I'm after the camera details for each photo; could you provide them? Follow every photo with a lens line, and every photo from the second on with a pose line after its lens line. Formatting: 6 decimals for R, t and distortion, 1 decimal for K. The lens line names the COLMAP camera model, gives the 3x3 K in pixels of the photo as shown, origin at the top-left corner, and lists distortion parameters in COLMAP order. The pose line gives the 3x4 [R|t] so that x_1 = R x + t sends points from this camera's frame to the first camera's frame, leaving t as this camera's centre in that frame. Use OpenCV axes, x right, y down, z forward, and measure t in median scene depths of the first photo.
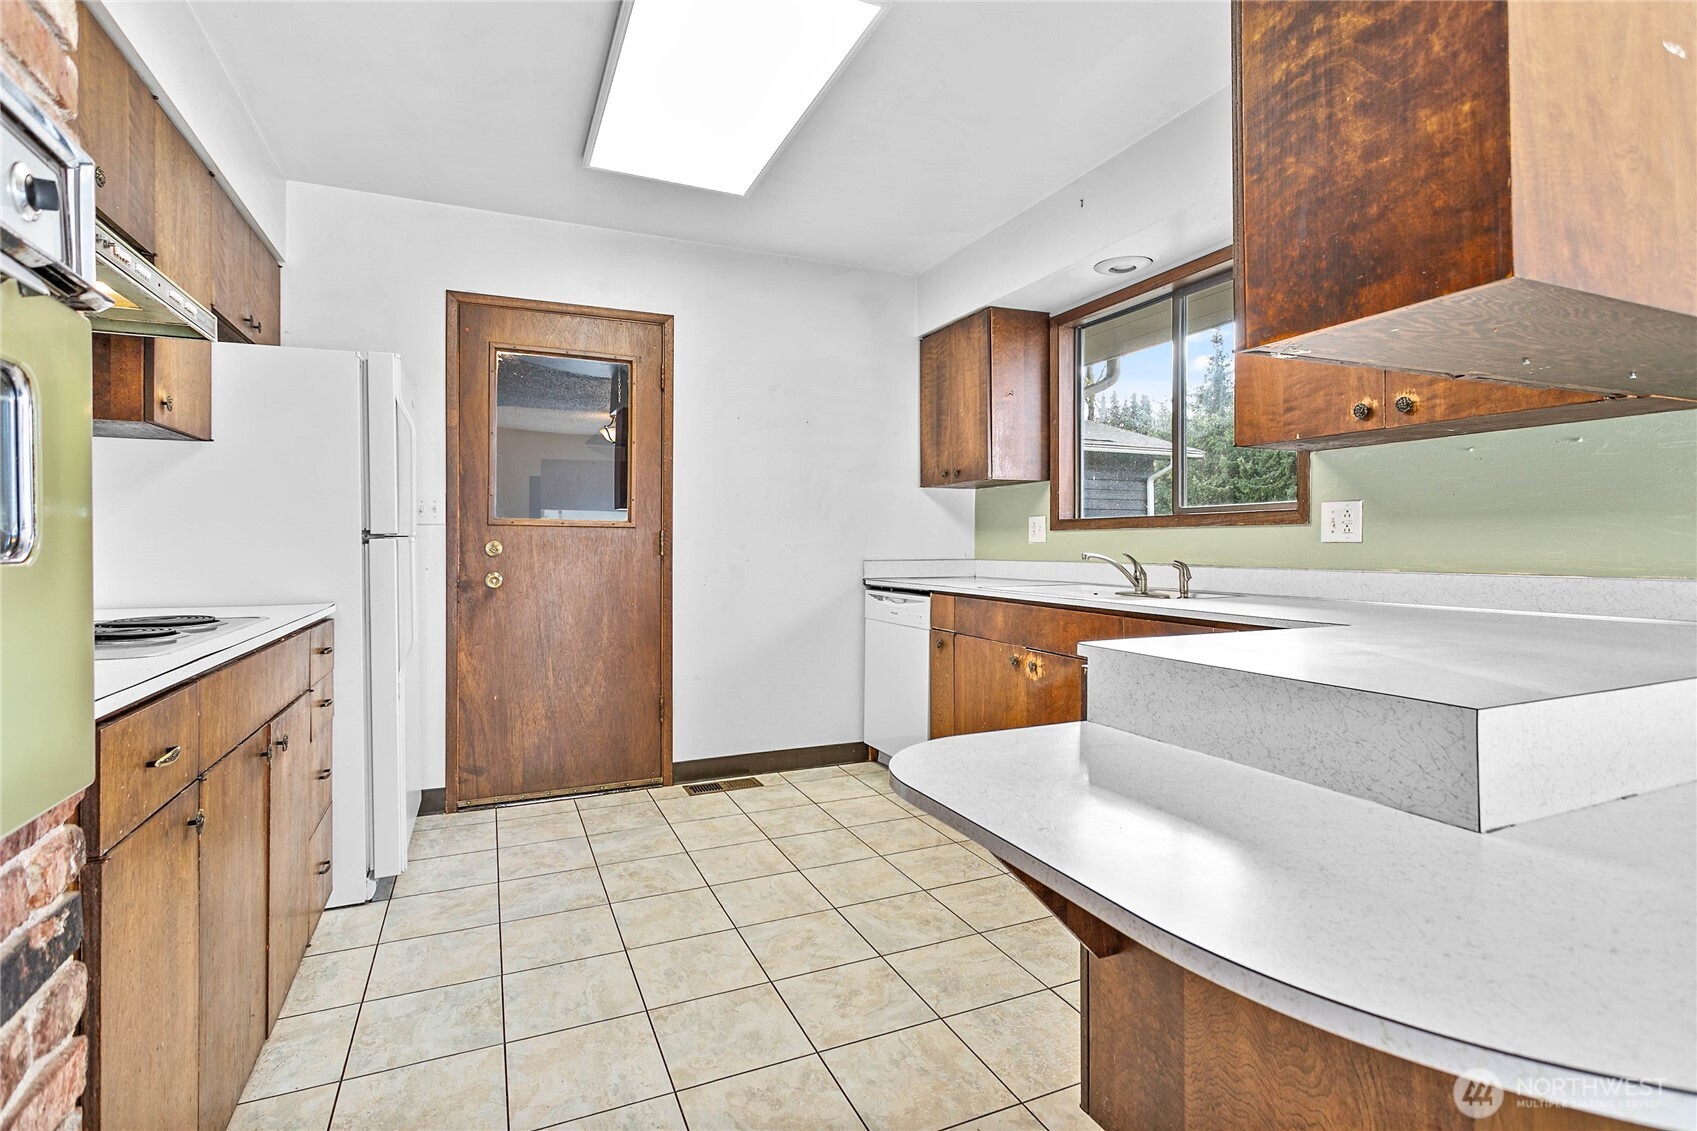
lens RADIAL K [[807.0, 0, 841.4], [0, 807.0, 555.8], [0, 0, 1]] dist [0.001651, 0.000480]
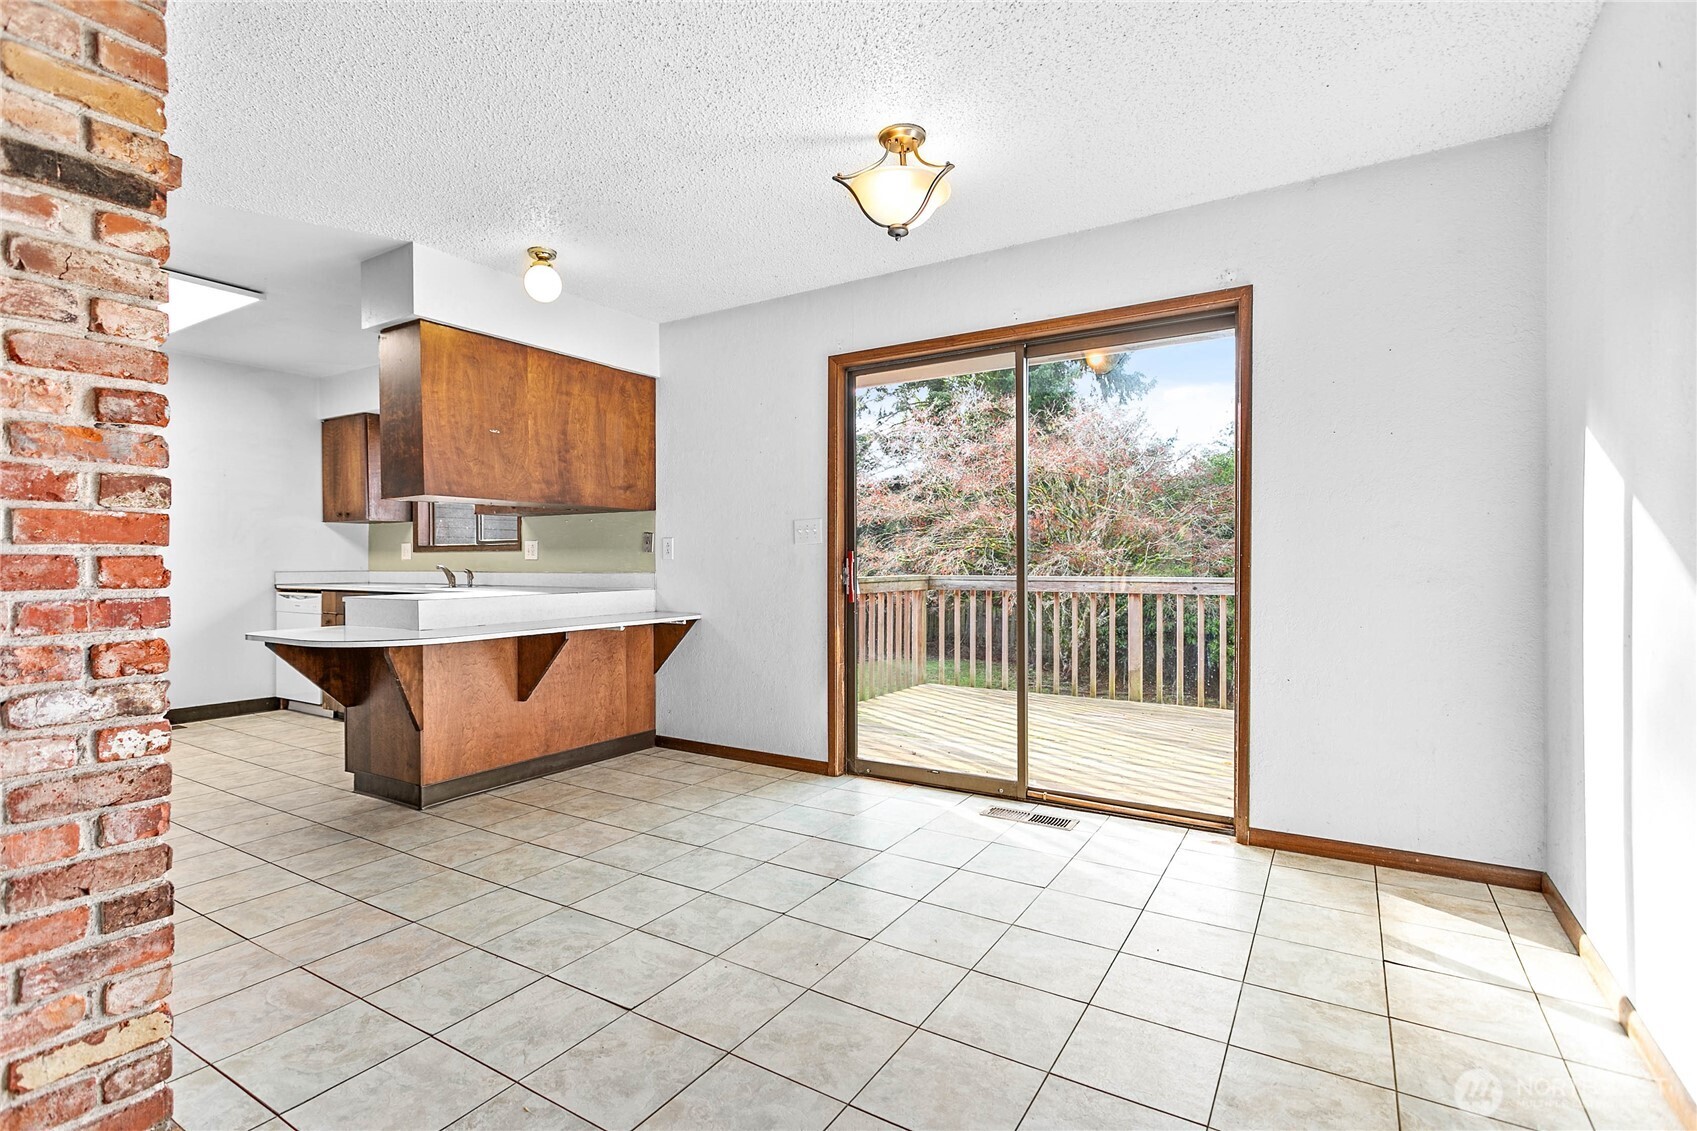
lens RADIAL K [[807.0, 0, 867.3], [0, 807.0, 570.8], [0, 0, 1]] dist [0.001651, 0.000480]
pose [[0.824271, -0.011654, 0.566076, 0.088994], [0.010242, 0.999931, 0.005672, 0.006452], [-0.566103, 0.001122, 0.824333, -0.855926]]
